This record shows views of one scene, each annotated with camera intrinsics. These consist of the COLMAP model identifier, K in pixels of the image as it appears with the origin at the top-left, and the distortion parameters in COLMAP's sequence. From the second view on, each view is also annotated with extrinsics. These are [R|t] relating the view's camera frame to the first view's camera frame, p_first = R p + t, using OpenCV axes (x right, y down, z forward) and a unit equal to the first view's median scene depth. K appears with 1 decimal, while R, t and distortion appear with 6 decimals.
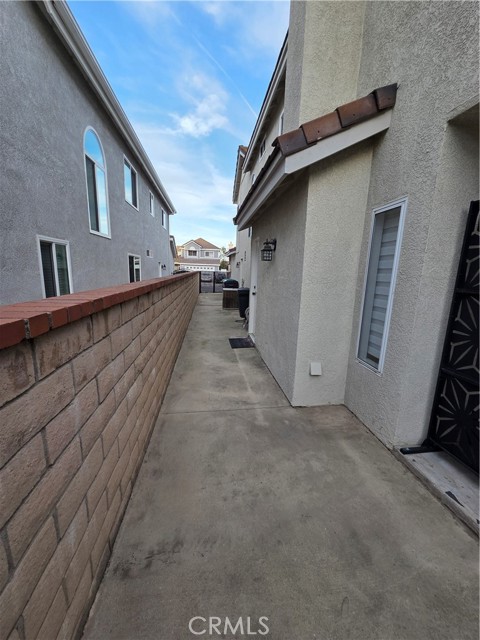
lens RADIAL K [[264.2, 0, 240.0], [0, 264.2, 320.0], [0, 0, 1]] dist [0.009333, 0.000203]
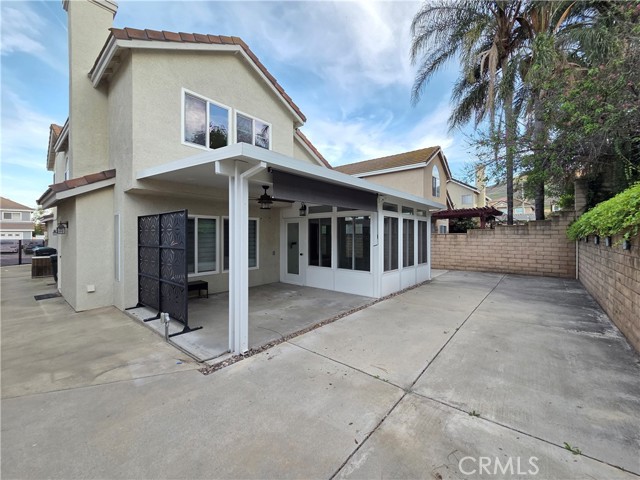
lens RADIAL K [[264.2, 0, 321.8], [0, 264.2, 234.3], [0, 0, 1]] dist [0.009333, 0.000203]
pose [[0.735598, -0.033736, 0.676578, 0.065282], [0.151618, 0.981621, -0.115898, 0.081293], [-0.660233, 0.187835, 0.727193, -0.483331]]
